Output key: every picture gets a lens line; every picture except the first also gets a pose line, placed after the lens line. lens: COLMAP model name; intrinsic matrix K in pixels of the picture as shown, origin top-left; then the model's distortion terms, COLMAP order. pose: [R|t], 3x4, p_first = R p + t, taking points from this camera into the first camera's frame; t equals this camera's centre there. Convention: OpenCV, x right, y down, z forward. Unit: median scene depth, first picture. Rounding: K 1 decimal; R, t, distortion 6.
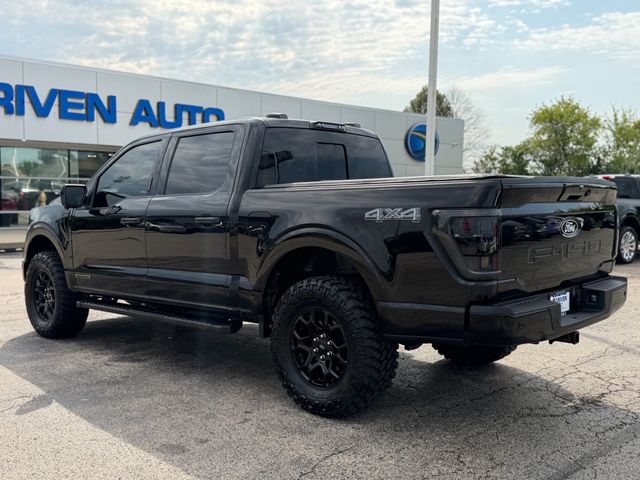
lens RADIAL K [[656.0, 0, 320.0], [0, 656.0, 240.0], [0, 0, 1]] dist [0.169127, -0.383557]
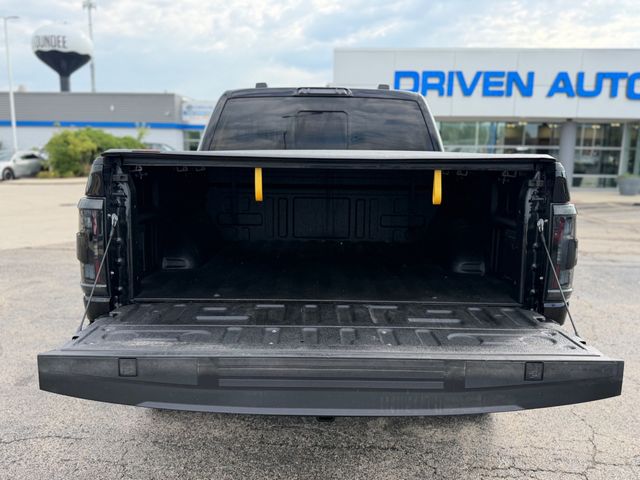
lens RADIAL K [[533.0, 0, 320.0], [0, 533.0, 240.0], [0, 0, 1]] dist [-0.000593, -0.001274]
pose [[0.680122, 0.121874, -0.722898, 0.587792], [-0.060392, 0.992047, 0.110431, -0.057031], [0.730608, -0.031449, 0.682073, 0.537288]]
